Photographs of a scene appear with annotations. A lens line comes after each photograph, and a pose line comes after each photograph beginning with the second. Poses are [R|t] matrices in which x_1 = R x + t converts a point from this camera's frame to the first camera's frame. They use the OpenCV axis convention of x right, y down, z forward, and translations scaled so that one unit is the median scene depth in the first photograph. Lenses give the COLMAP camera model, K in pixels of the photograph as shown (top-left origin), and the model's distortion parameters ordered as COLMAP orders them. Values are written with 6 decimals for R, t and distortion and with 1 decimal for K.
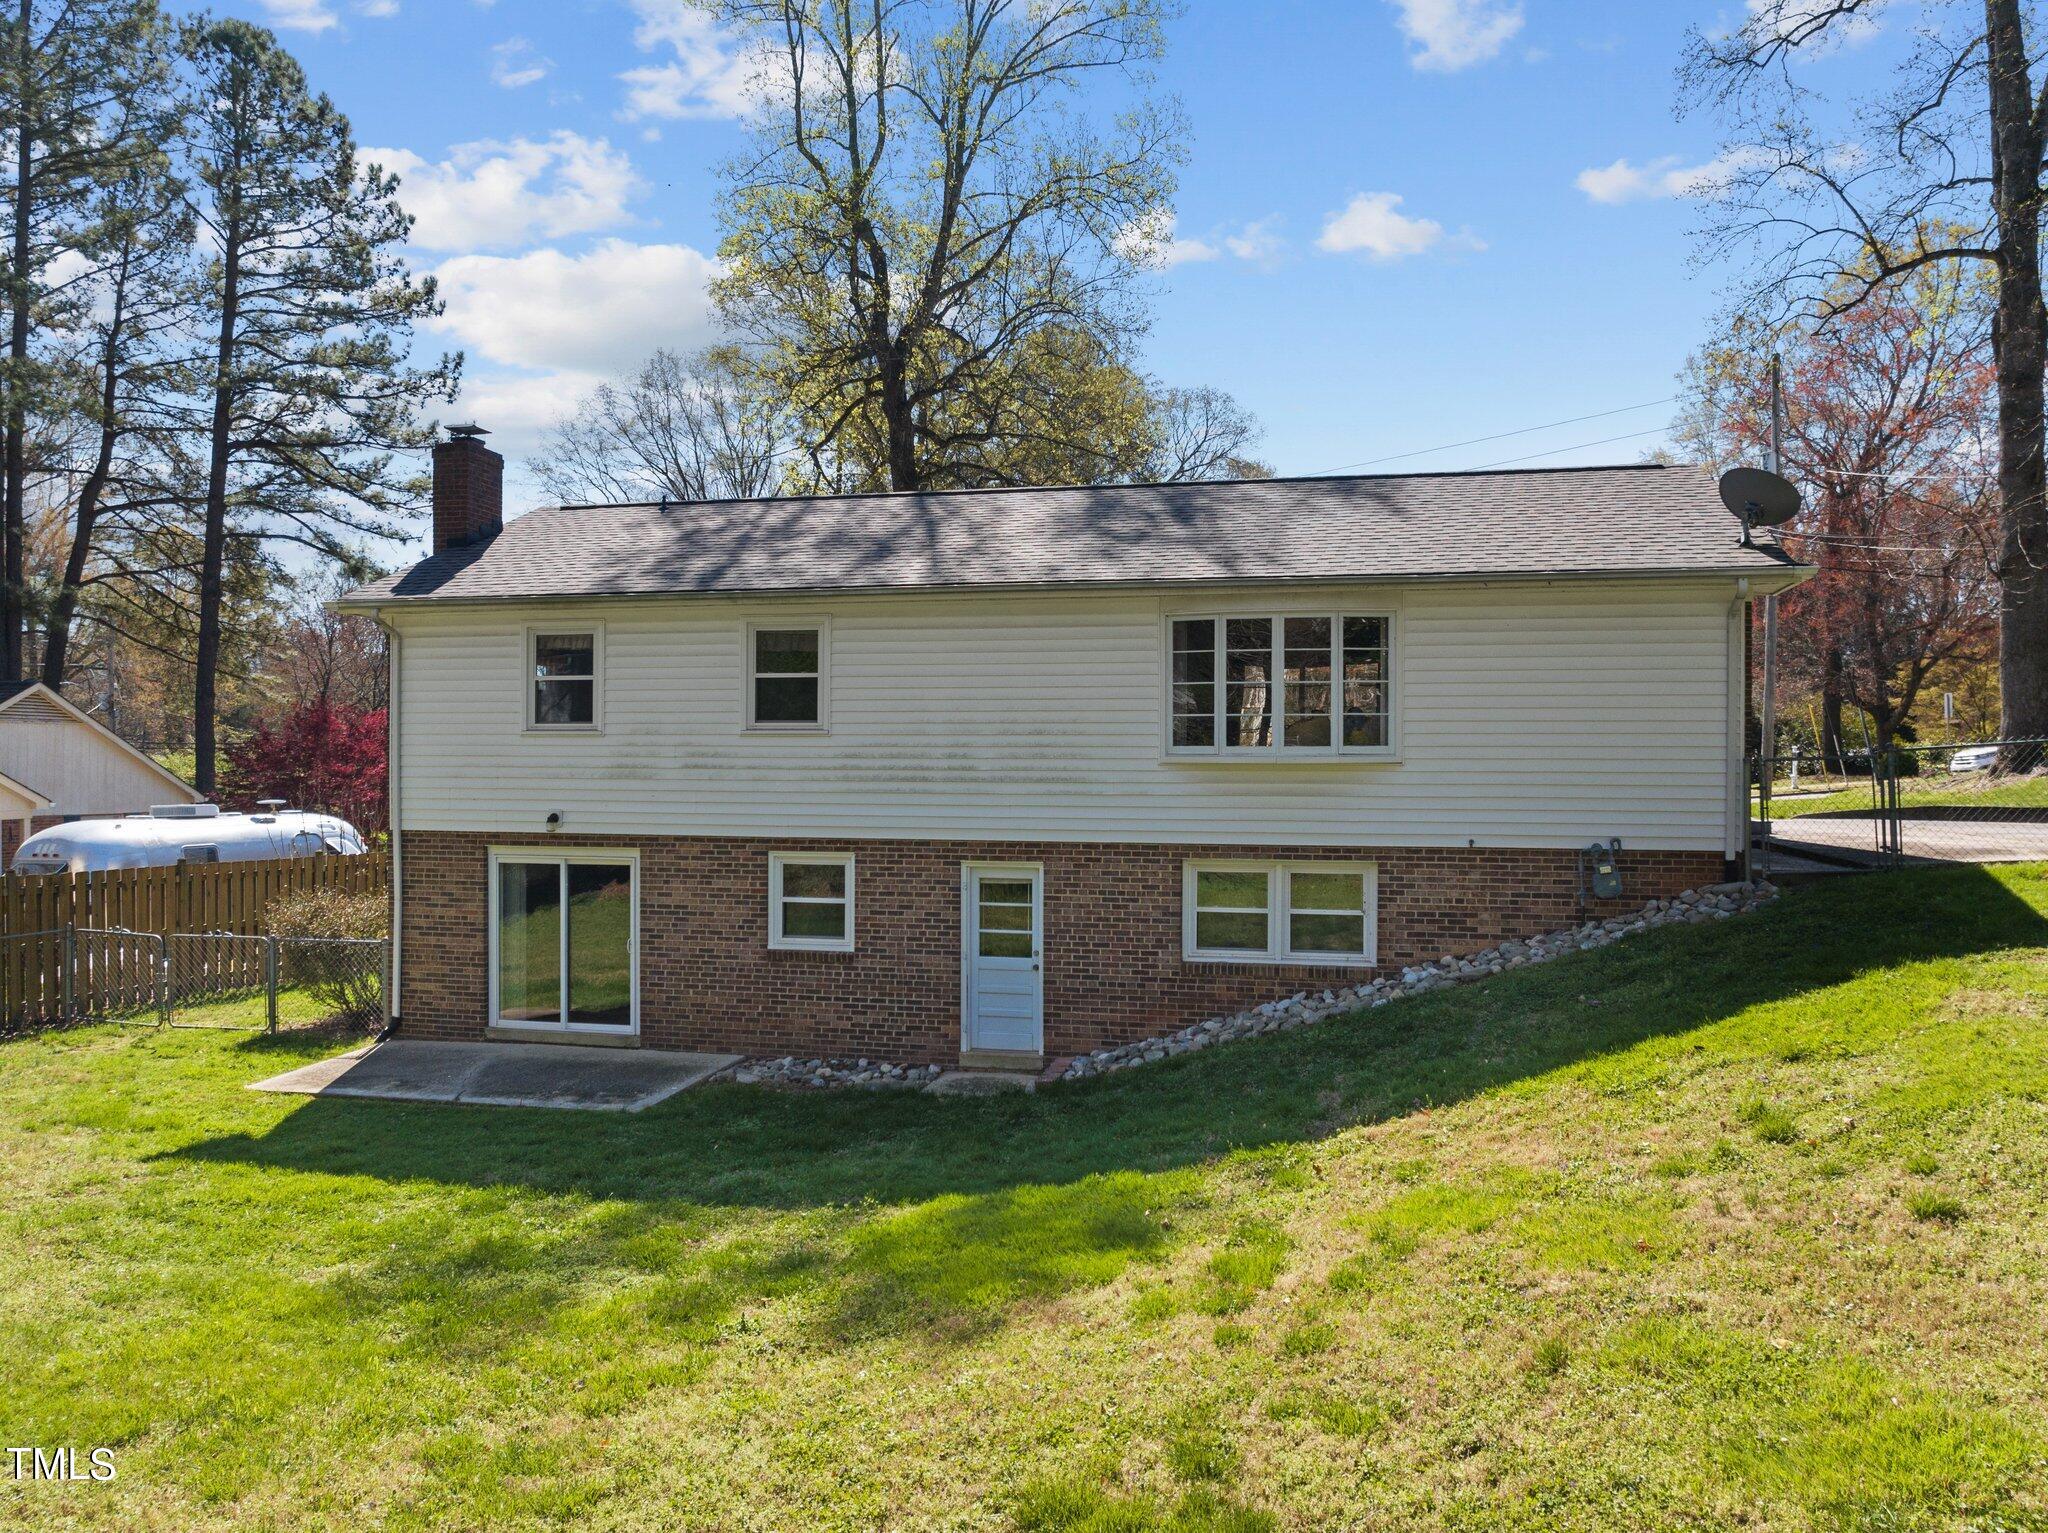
lens RADIAL K [[1448.7, 0, 1019.1], [0, 1448.7, 767.5], [0, 0, 1]] dist [-0.052321, 0.017180]
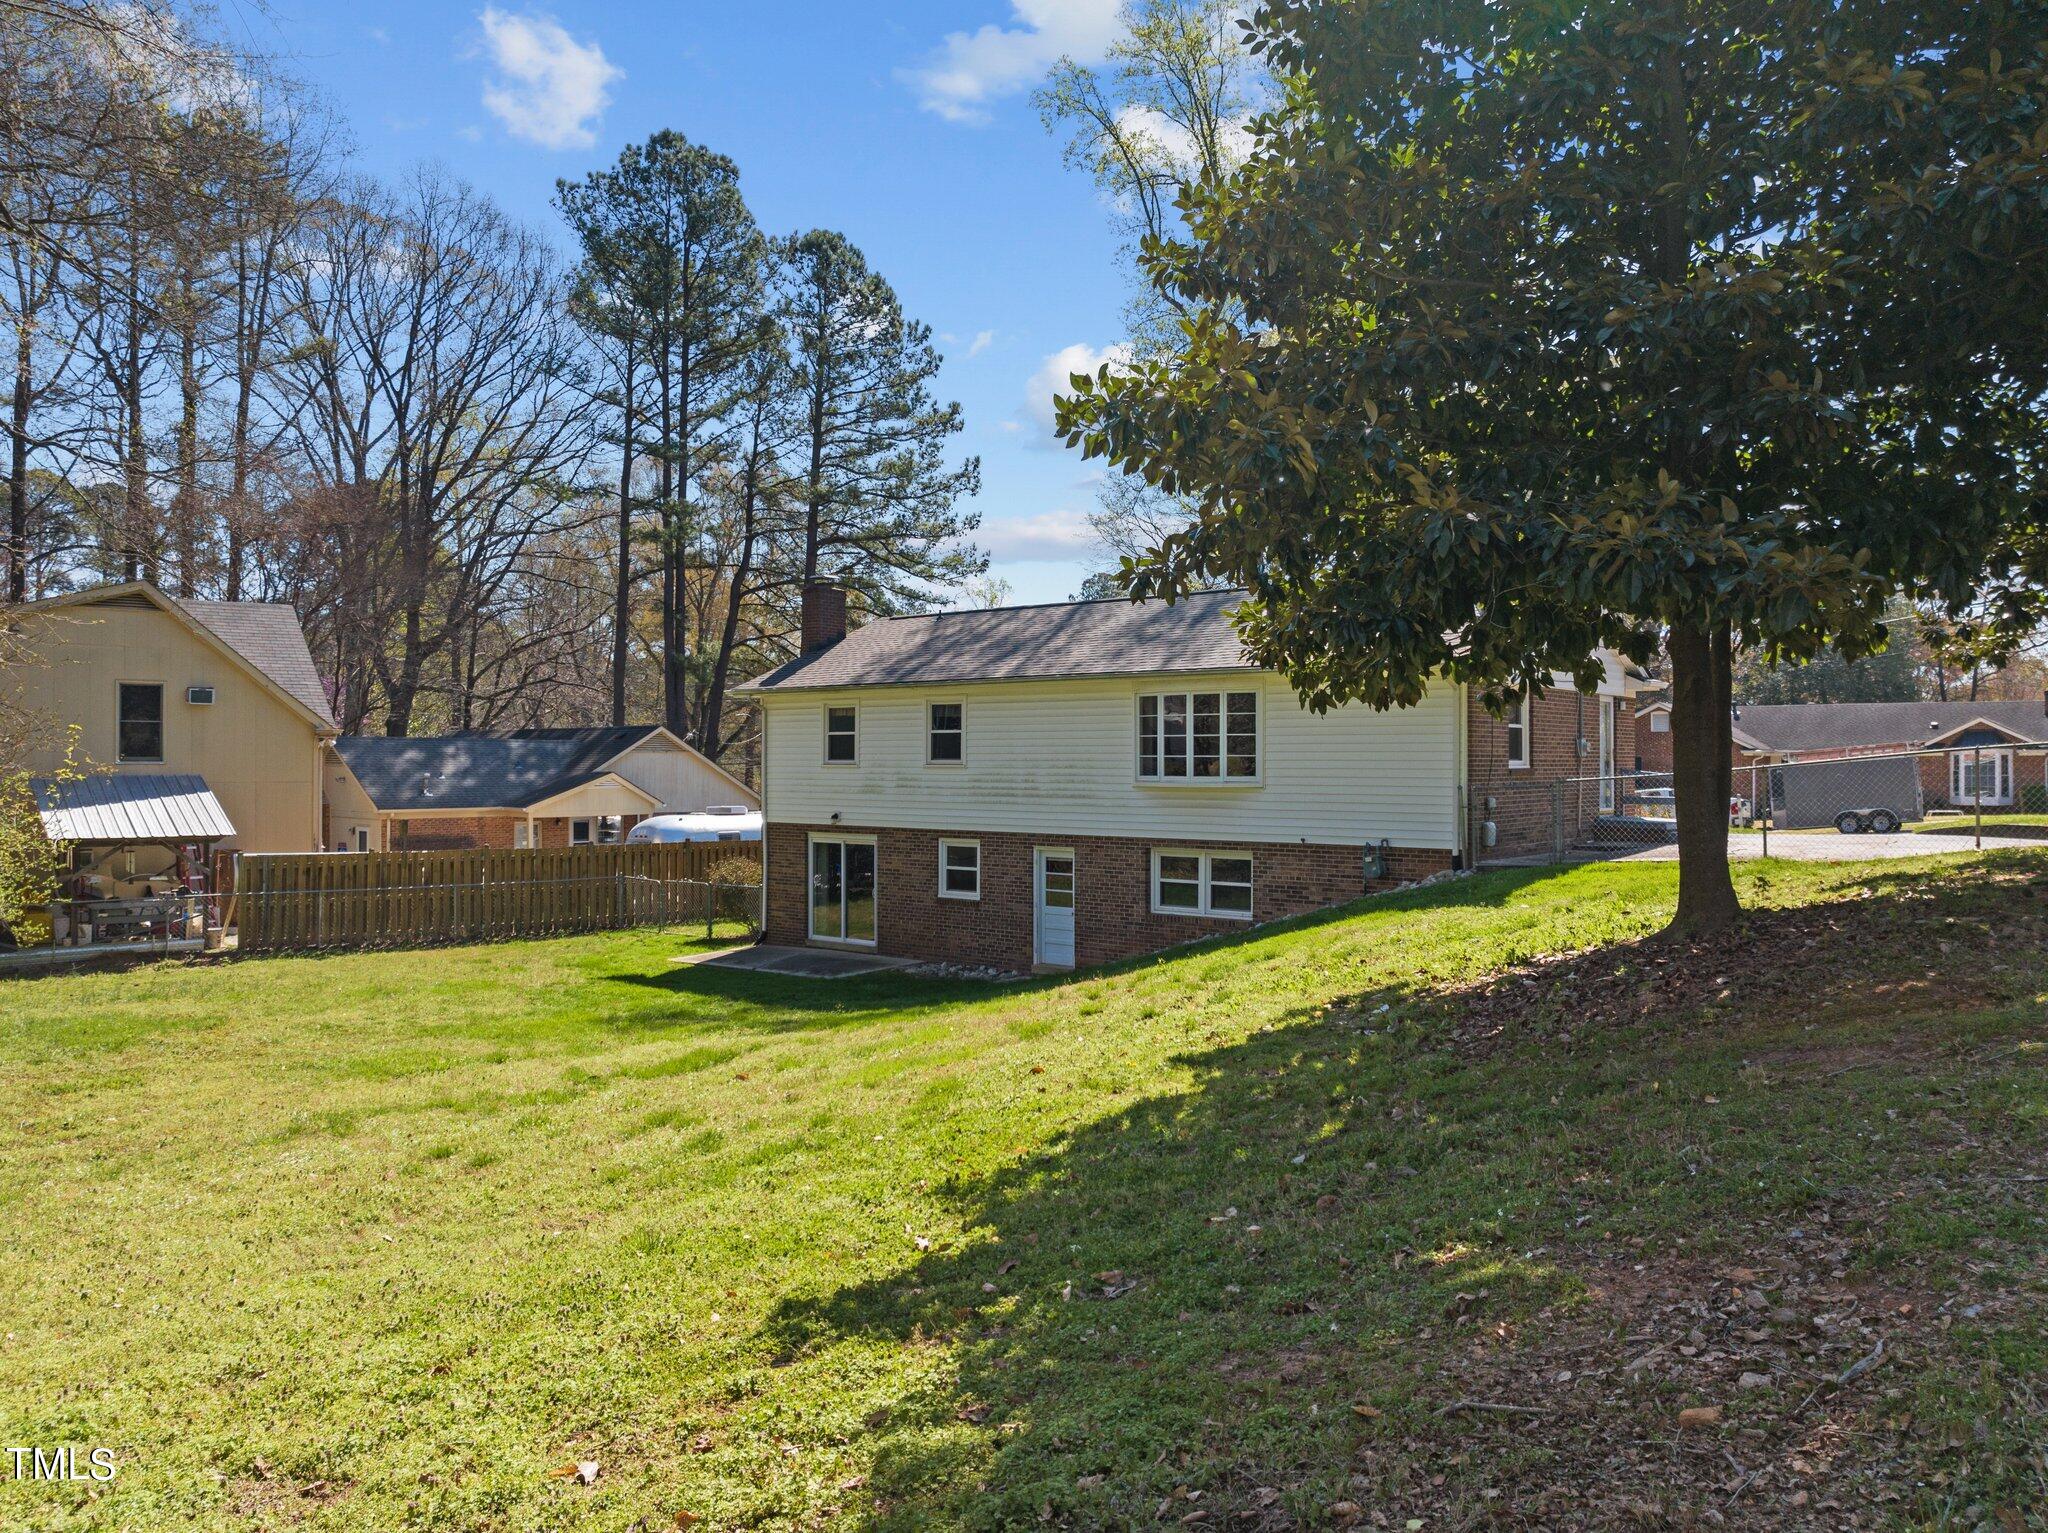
lens RADIAL K [[1476.2, 0, 1020.0], [0, 1476.2, 765.2], [0, 0, 1]] dist [-0.038415, 0.006116]
pose [[0.895544, -0.001142, -0.444971, 0.647404], [-0.001555, 0.999983, -0.005696, -0.015374], [0.444970, 0.005793, 0.895527, -0.460185]]
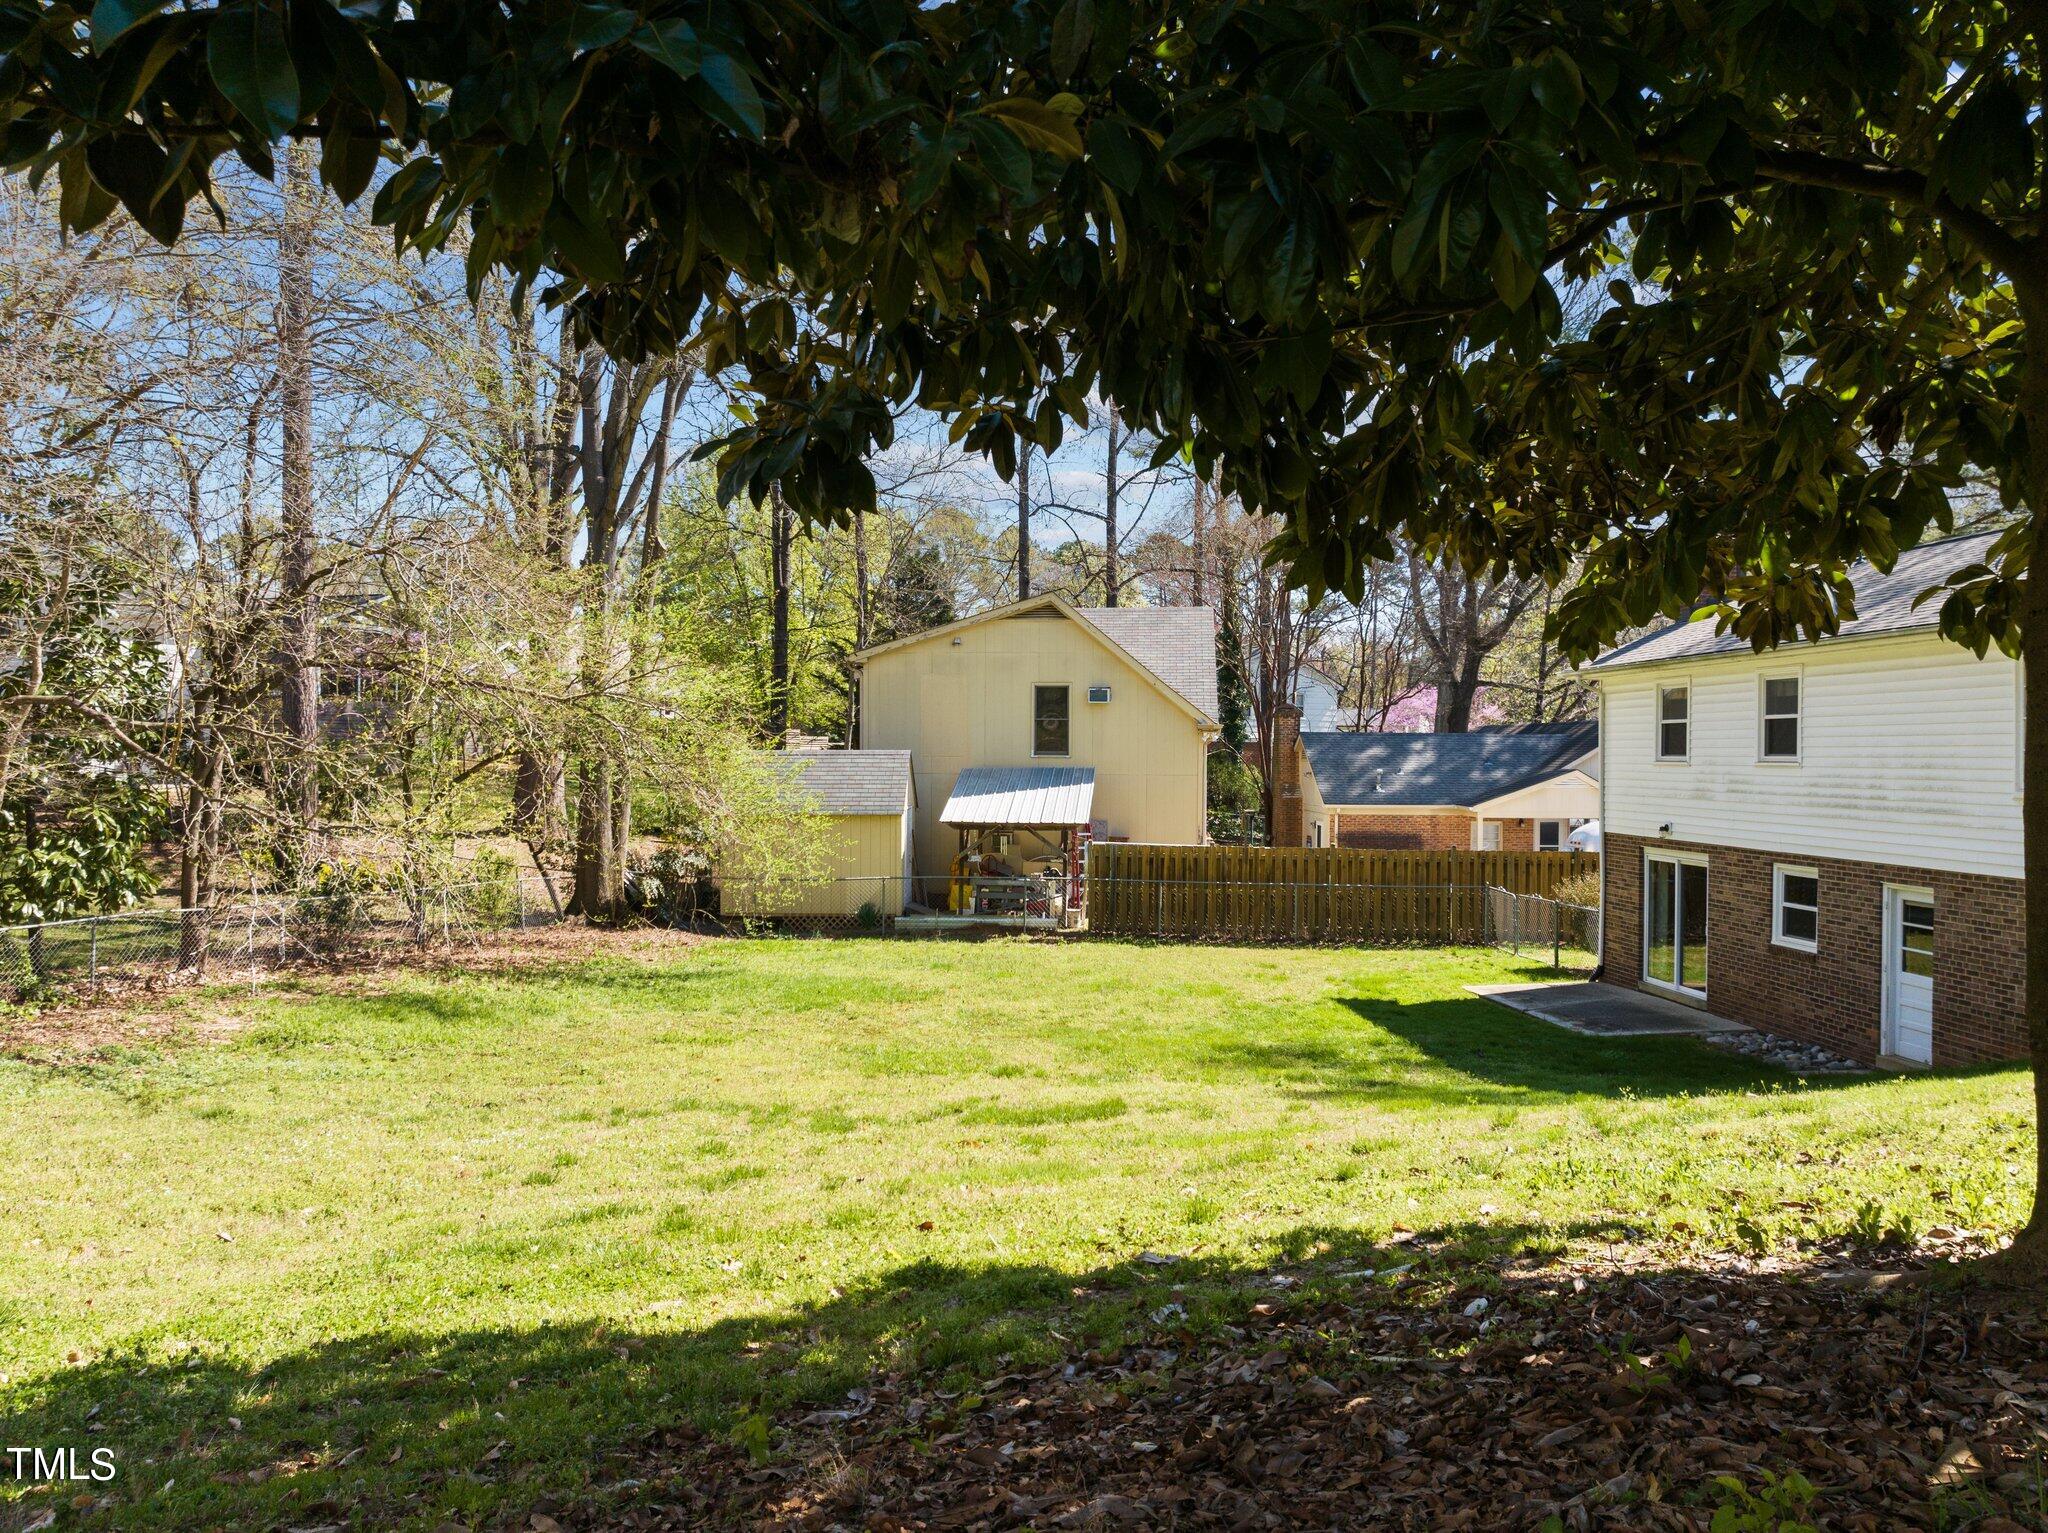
lens RADIAL K [[1452.7, 0, 1031.2], [0, 1452.7, 762.0], [0, 0, 1]] dist [-0.004636, -0.002124]
pose [[0.292831, 0.002635, -0.956161, 0.785175], [-0.012689, 0.999919, -0.001131, -0.016503], [0.956080, 0.012464, 0.292840, 0.053161]]
